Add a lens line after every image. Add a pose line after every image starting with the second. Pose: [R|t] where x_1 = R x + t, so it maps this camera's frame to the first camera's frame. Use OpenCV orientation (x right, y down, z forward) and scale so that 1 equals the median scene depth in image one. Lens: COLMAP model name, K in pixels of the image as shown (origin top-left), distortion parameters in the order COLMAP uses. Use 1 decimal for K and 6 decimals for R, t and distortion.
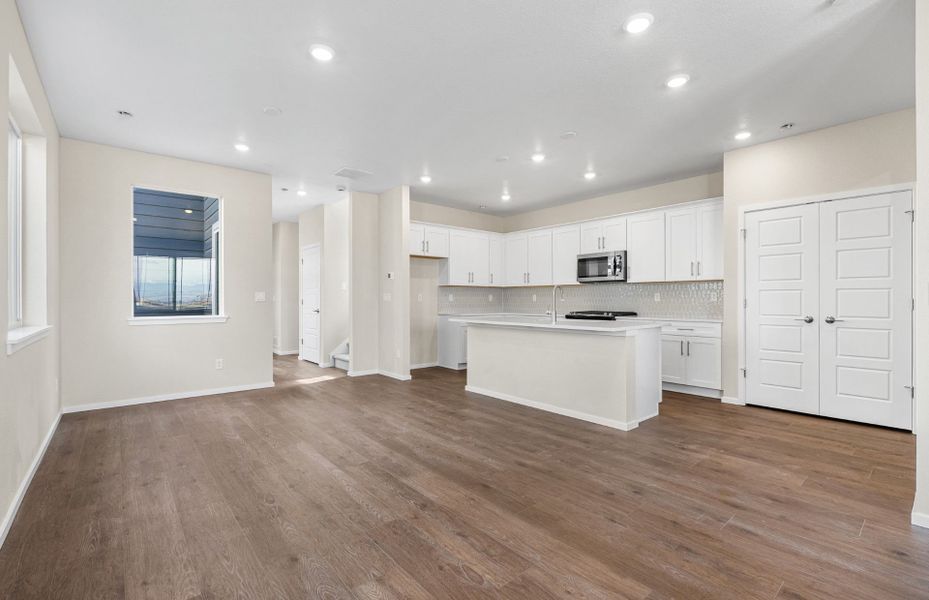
lens RADIAL K [[412.4, 0, 464.5], [0, 412.4, 300.0], [0, 0, 1]] dist [-0.000691, -0.000620]
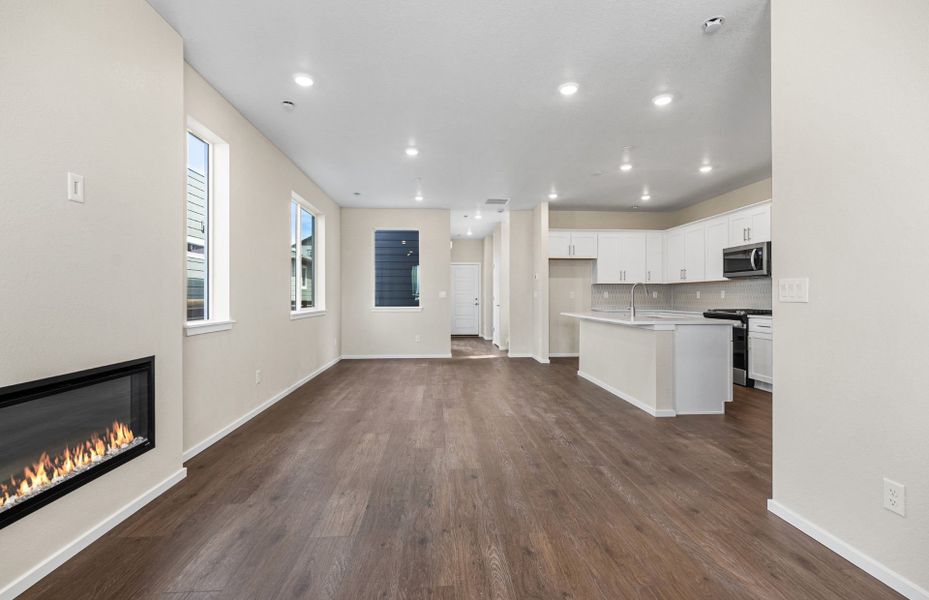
lens RADIAL K [[416.4, 0, 465.6], [0, 416.4, 292.3], [0, 0, 1]] dist [-0.000878, -0.000405]
pose [[0.803127, -0.005951, -0.595779, 0.422625], [-0.001009, 0.999935, -0.011349, 0.000765], [0.595807, 0.009716, 0.803069, -0.122516]]
